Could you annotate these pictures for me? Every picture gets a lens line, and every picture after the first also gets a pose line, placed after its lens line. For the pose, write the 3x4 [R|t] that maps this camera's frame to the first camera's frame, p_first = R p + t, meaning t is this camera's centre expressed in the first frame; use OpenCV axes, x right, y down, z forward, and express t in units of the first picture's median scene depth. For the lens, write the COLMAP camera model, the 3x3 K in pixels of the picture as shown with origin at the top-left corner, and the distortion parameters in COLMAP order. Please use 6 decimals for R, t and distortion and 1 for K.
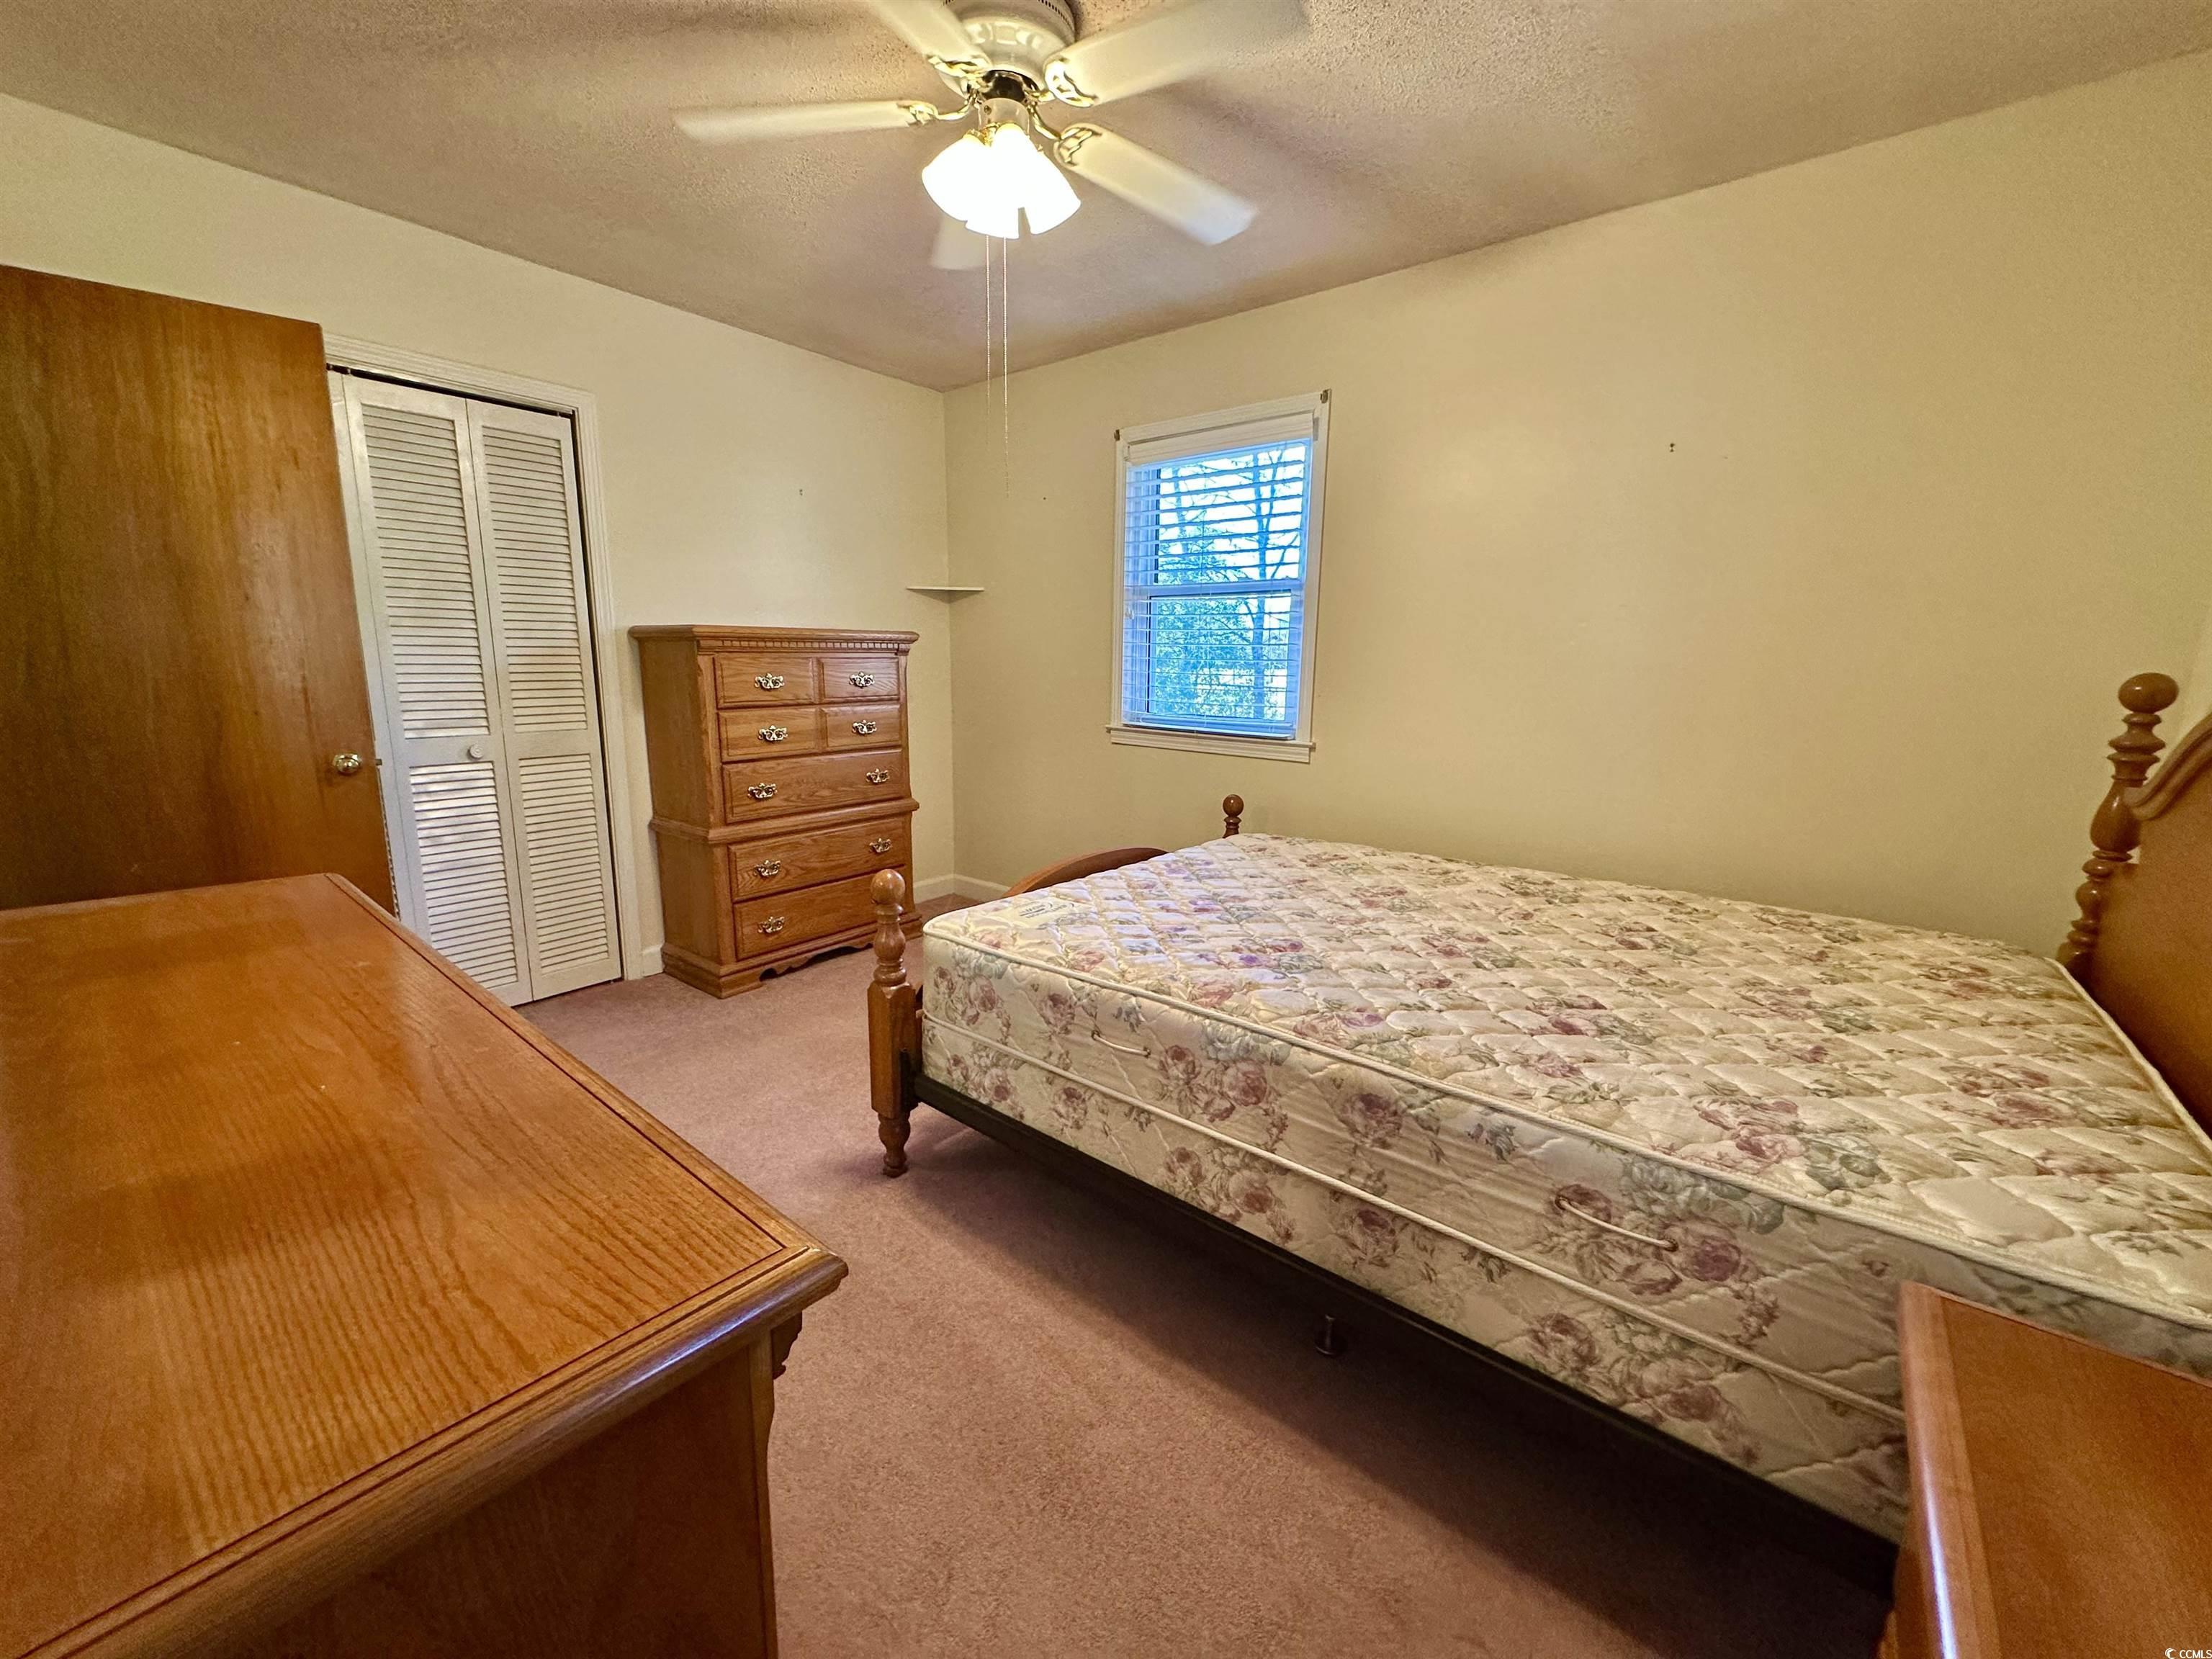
lens RADIAL K [[883.2, 0, 1090.8], [0, 883.2, 829.2], [0, 0, 1]] dist [-0.000950, -0.000128]
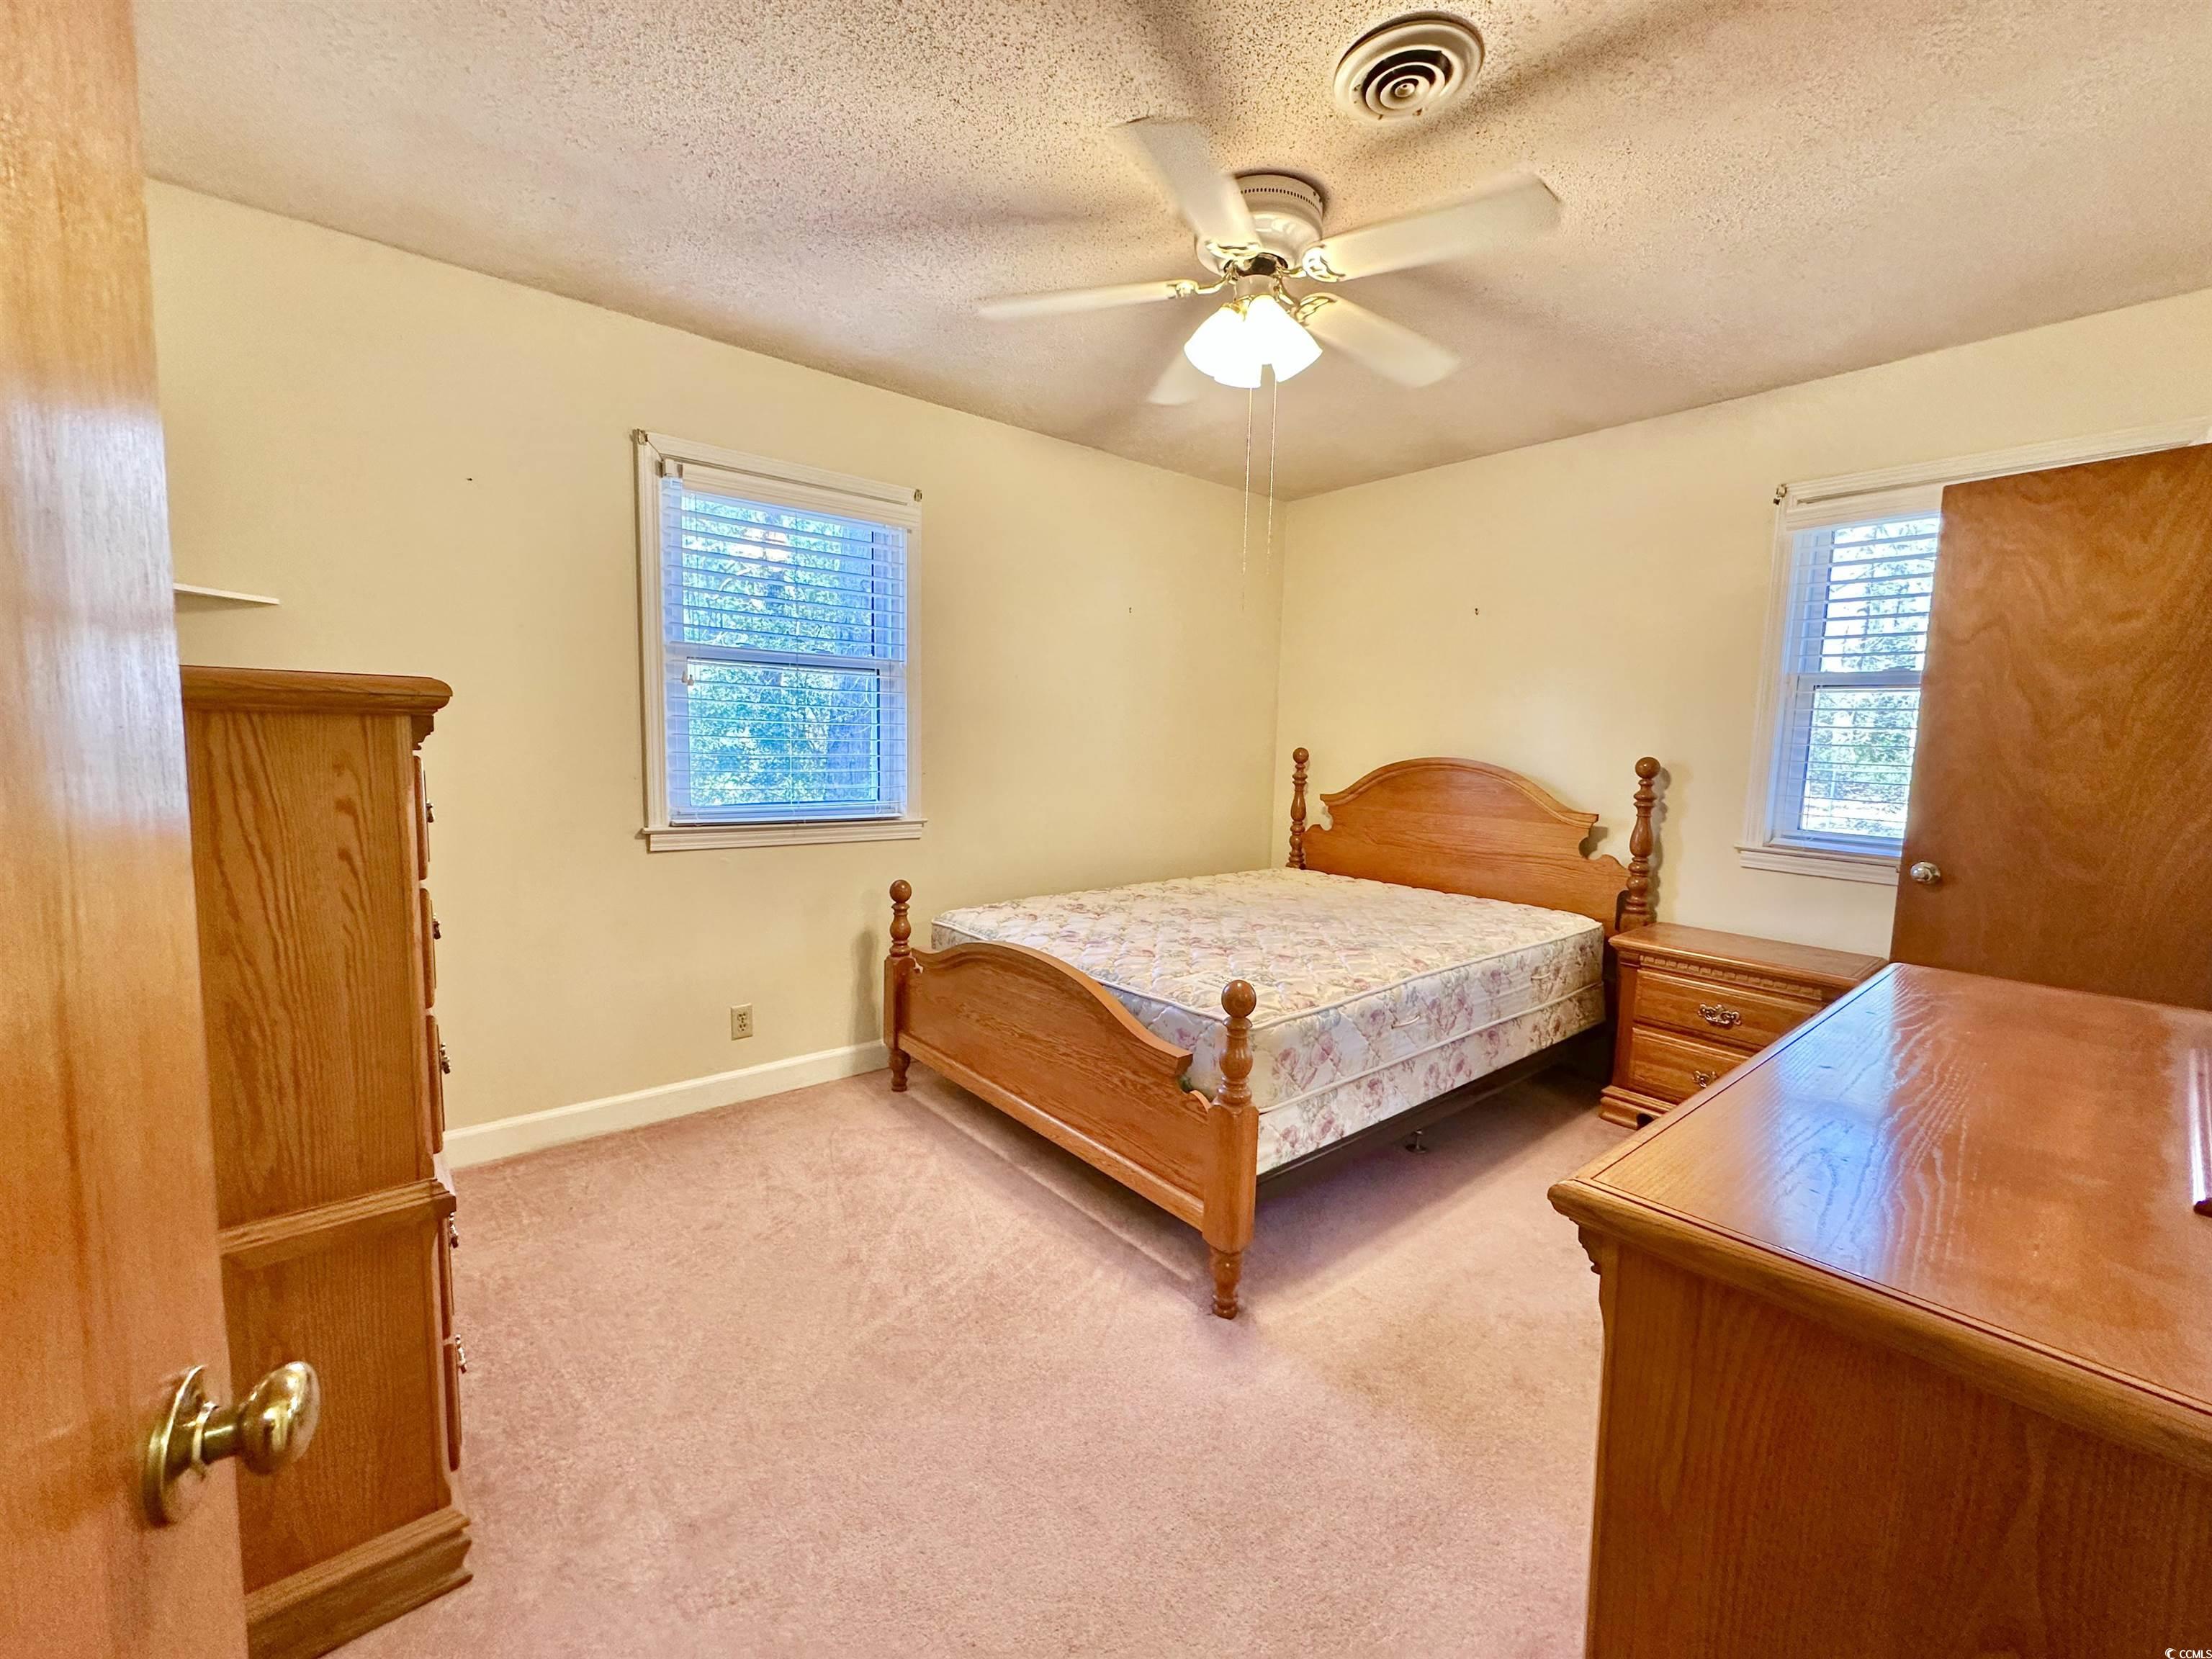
lens RADIAL K [[883.2, 0, 1106.6], [0, 883.2, 828.0], [0, 0, 1]] dist [-0.000950, -0.000128]
pose [[0.179294, -0.112550, 0.977336, -1.275971], [0.164765, 0.982838, 0.082957, -0.237551], [-0.969900, 0.146157, 0.194762, 1.026358]]
